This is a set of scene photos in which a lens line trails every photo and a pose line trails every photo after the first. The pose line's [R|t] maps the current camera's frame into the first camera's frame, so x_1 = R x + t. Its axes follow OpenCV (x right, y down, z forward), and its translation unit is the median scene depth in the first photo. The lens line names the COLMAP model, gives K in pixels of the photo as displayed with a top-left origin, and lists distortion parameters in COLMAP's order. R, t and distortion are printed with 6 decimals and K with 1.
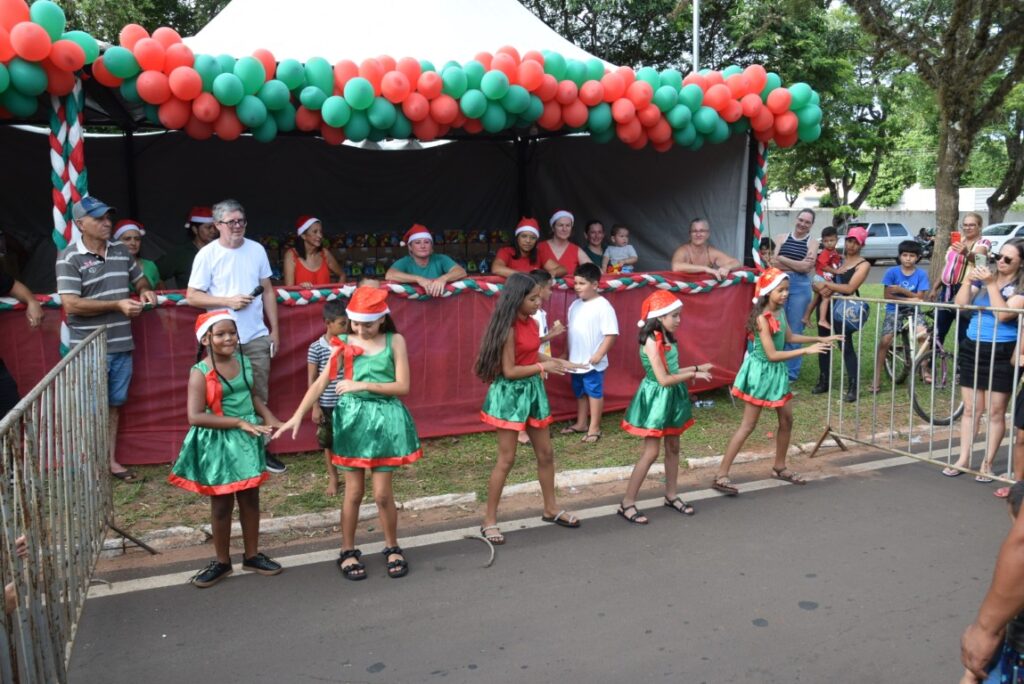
lens RADIAL K [[799.7, 0, 507.5], [0, 799.7, 341.0], [0, 0, 1]] dist [-0.037735, 0.007038]
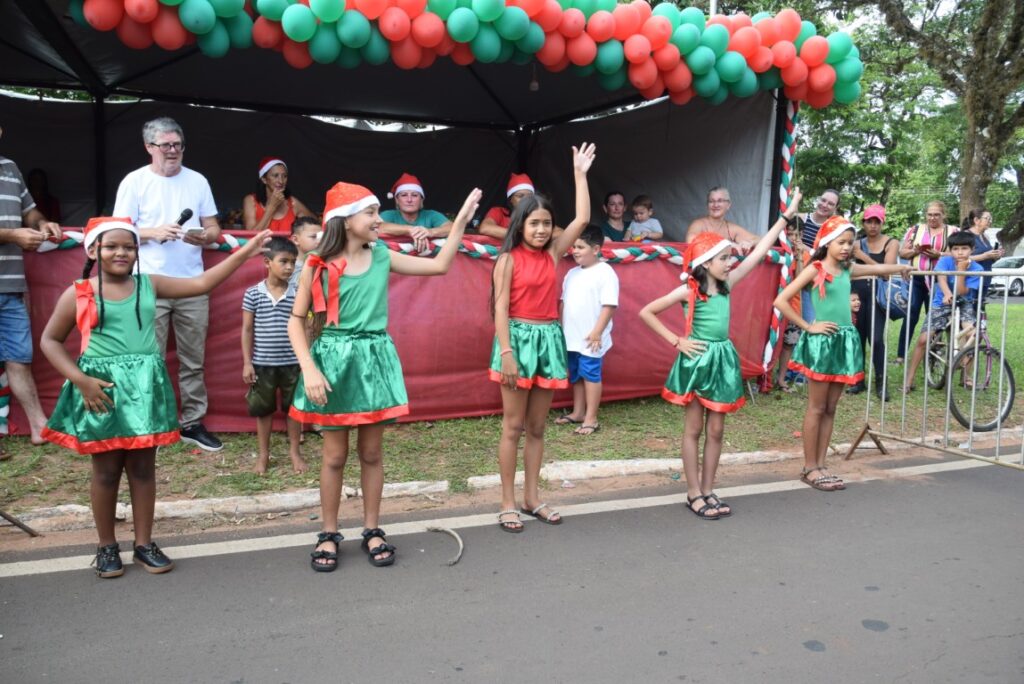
lens RADIAL K [[792.9, 0, 507.2], [0, 792.9, 342.9], [0, 0, 1]] dist [-0.032769, 0.005716]
pose [[0.999472, 0.032490, -0.000994, 0.015125], [-0.032505, 0.998838, -0.035574, 0.063641], [-0.000163, 0.035588, 0.999367, 0.152382]]
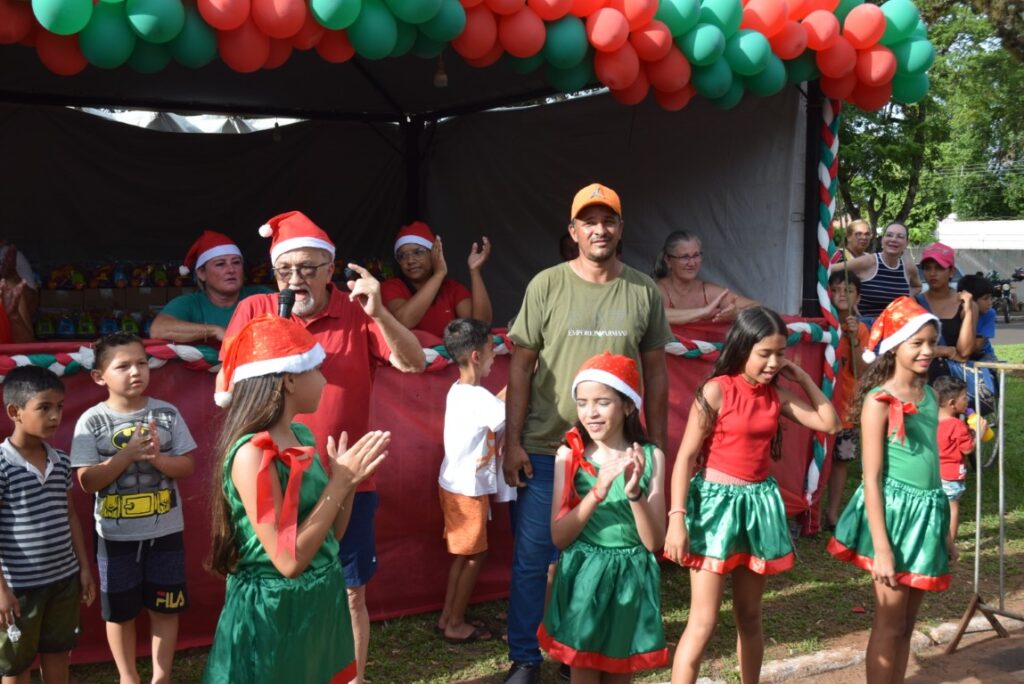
lens RADIAL K [[1146.7, 0, 510.7], [0, 1146.7, 347.0], [0, 0, 1]] dist [-0.043379, 0.021221]
pose [[0.993923, -0.004266, 0.109991, -0.010086], [0.012994, 0.996809, -0.078754, -0.008099], [-0.109304, 0.079705, 0.990808, 0.230449]]
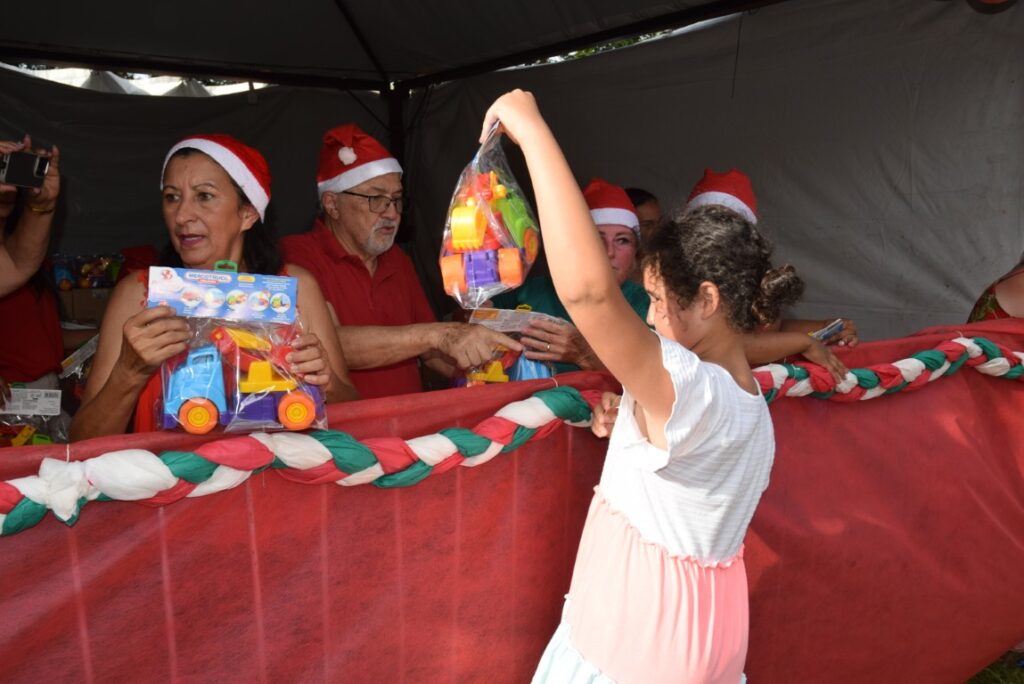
lens RADIAL K [[962.1, 0, 512.0], [0, 962.1, 342.0], [0, 0, 1]] dist [-0.008028, 0.000542]
pose [[0.970153, -0.039530, 0.239249, -0.136440], [0.053851, 0.997108, -0.053617, -0.075377], [-0.236438, 0.064901, 0.969477, 0.685722]]
